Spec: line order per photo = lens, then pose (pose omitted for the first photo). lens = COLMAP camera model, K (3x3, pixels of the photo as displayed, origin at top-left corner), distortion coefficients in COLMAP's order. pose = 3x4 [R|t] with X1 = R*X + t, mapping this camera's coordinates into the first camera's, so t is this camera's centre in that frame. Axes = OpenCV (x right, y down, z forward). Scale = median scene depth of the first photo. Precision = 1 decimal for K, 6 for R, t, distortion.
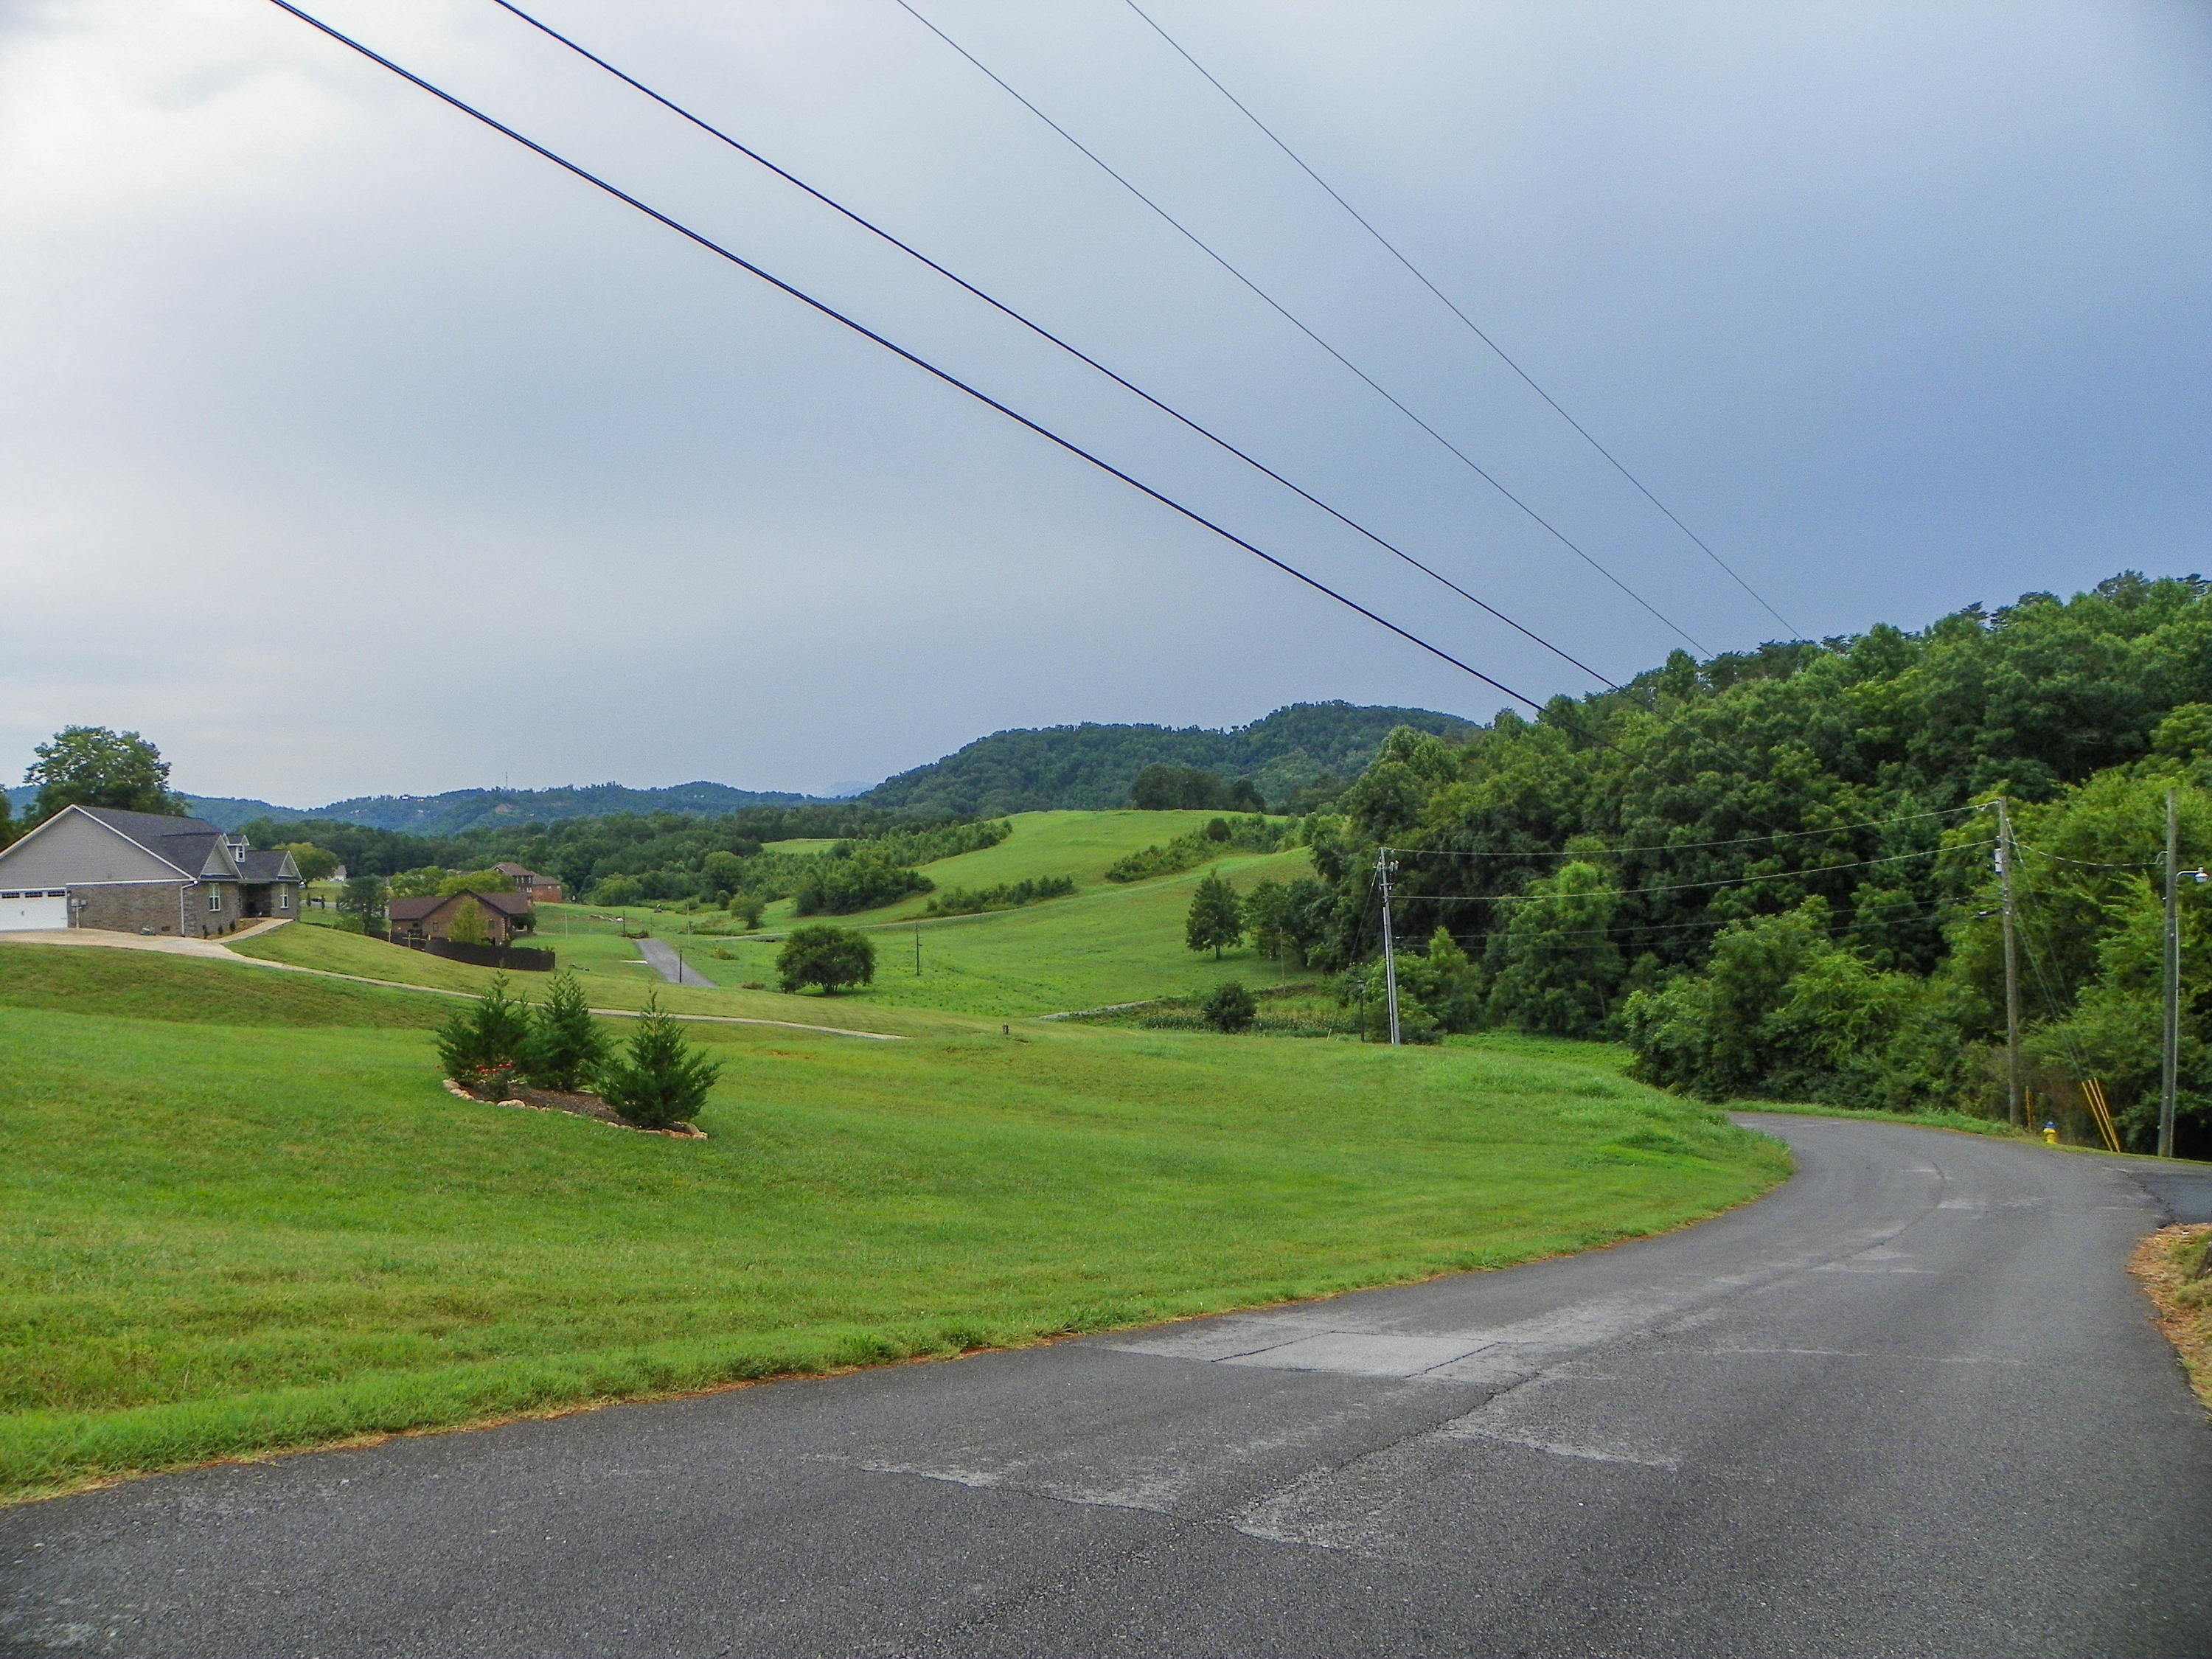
lens RADIAL K [[1707.5, 0, 1096.4], [0, 1707.5, 828.4], [0, 0, 1]] dist [-0.158124, 0.096900]
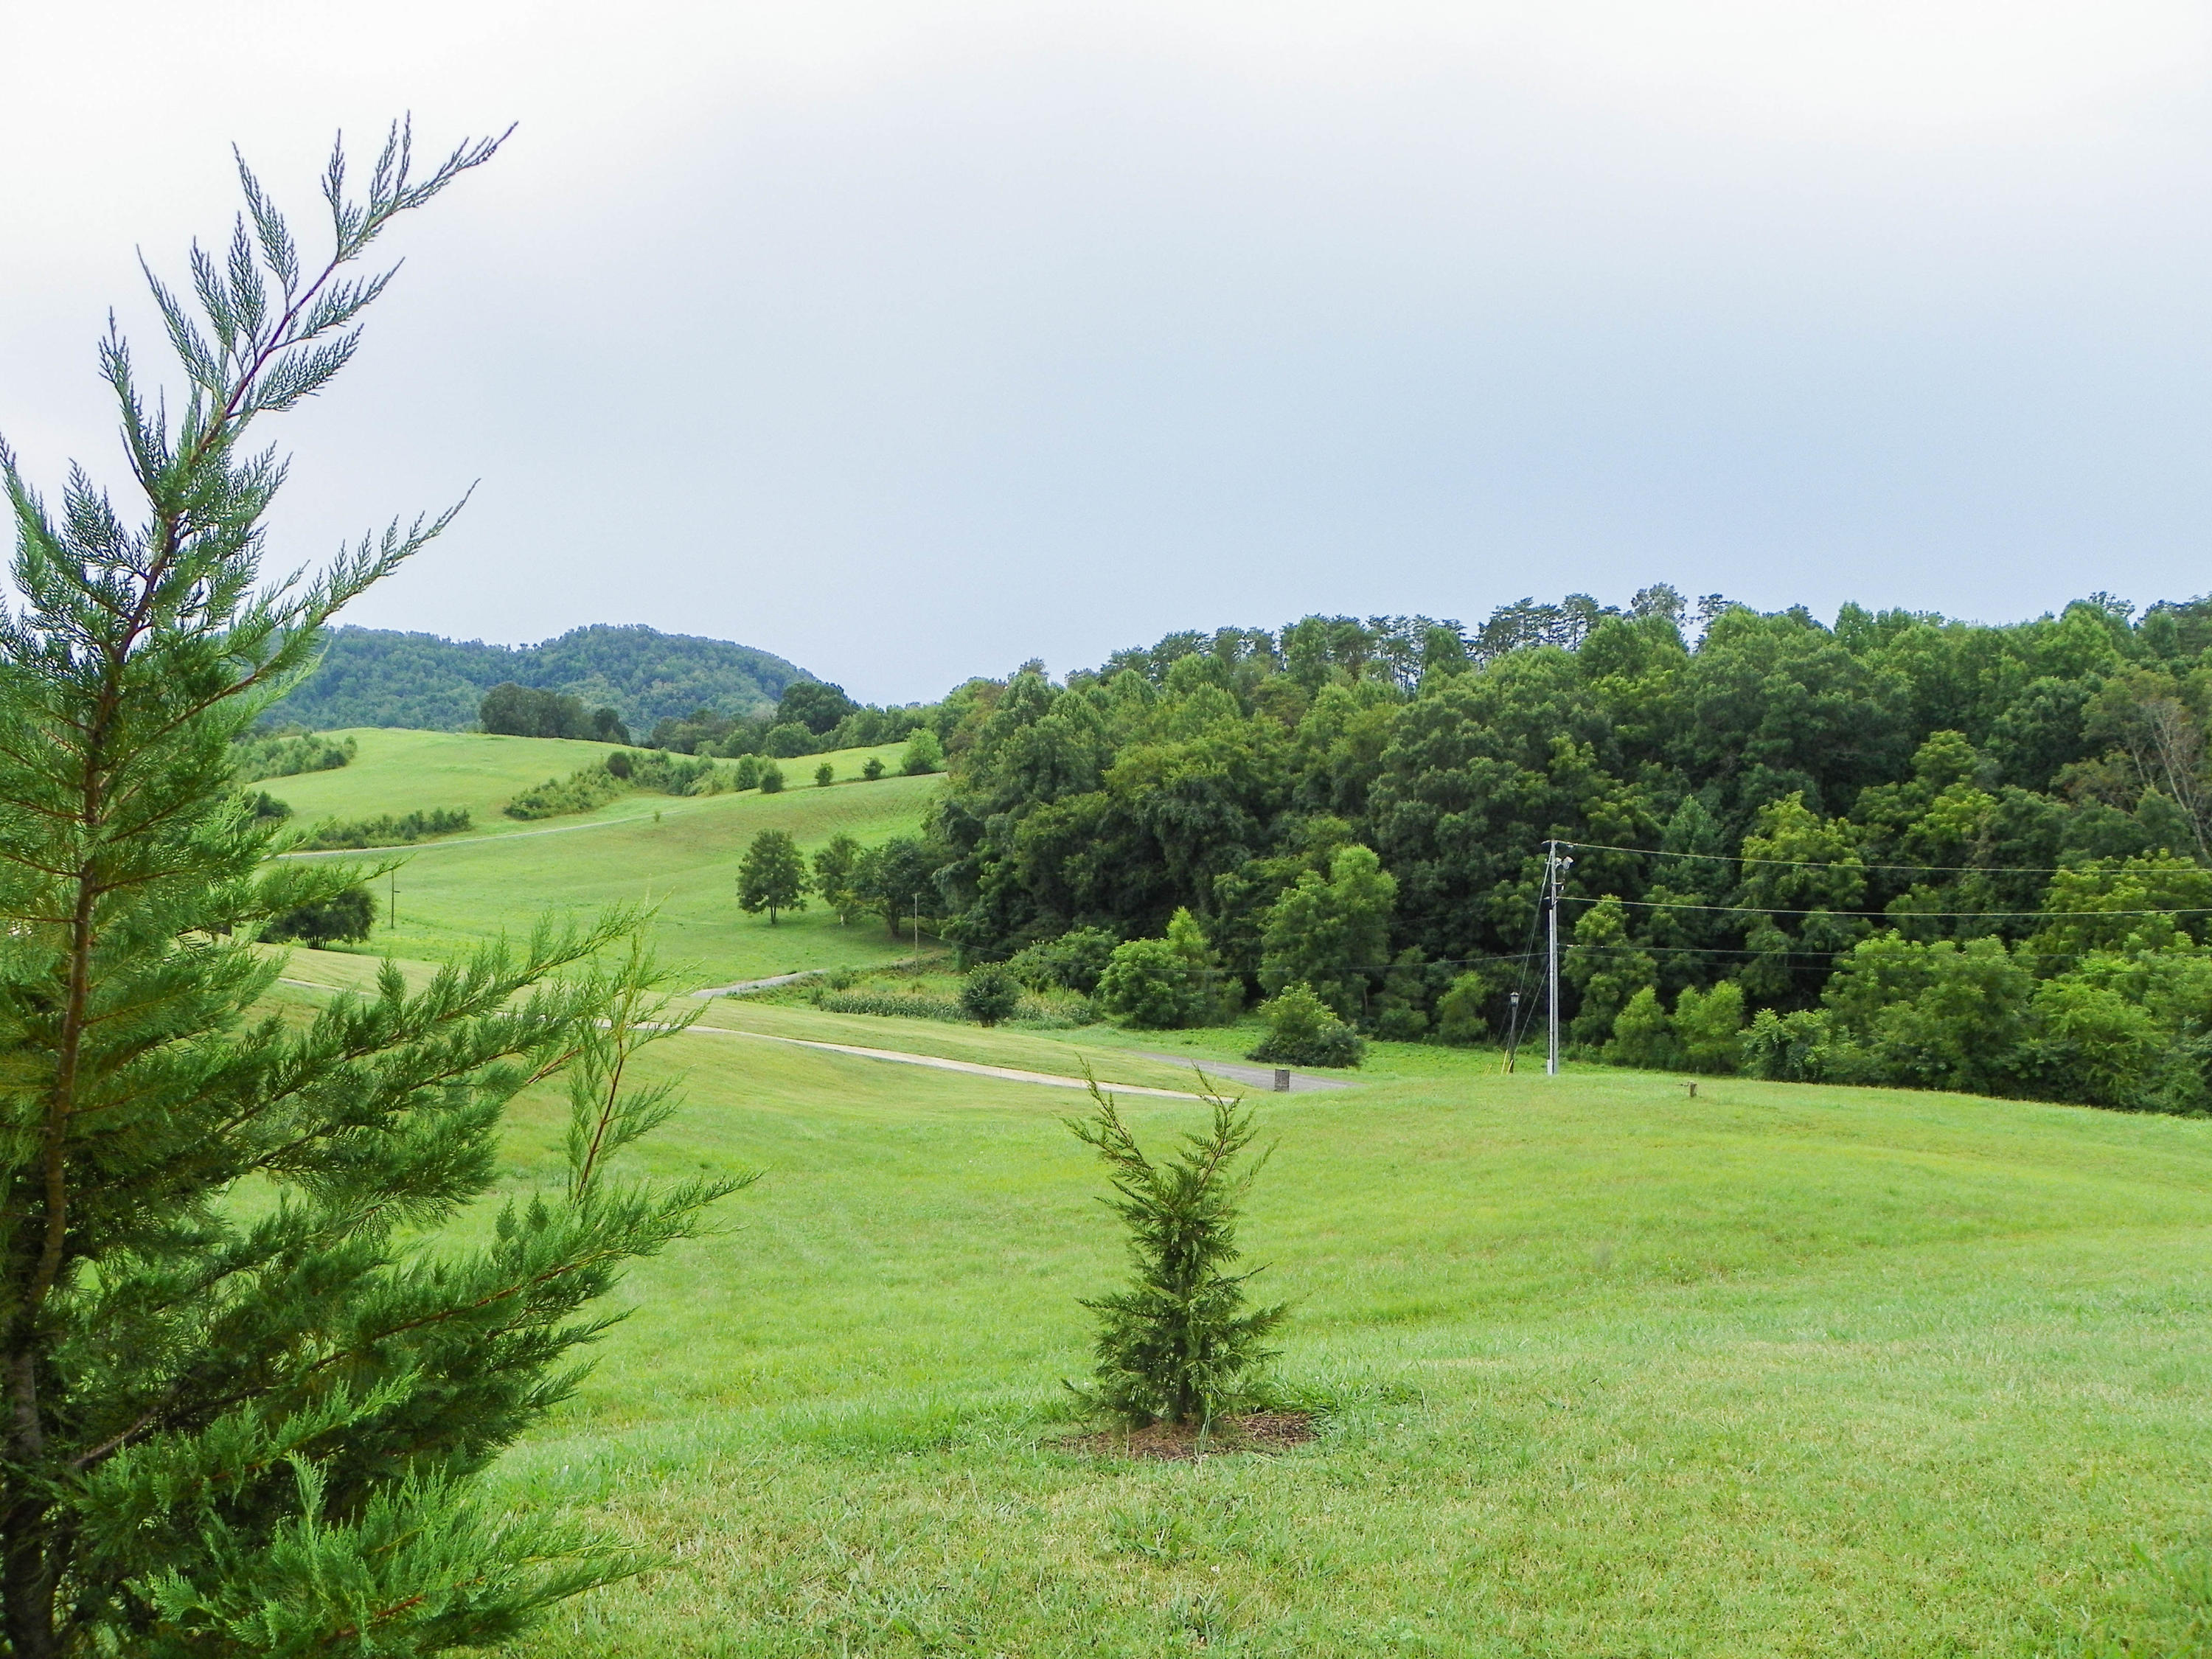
lens RADIAL K [[1815.5, 0, 1108.0], [0, 1815.5, 847.7], [0, 0, 1]] dist [-0.118318, -0.001369]
pose [[0.908393, 0.049180, 0.415214, -0.210812], [-0.066563, 0.997404, 0.027487, 0.002490], [-0.412784, -0.052607, 0.909308, 0.132073]]
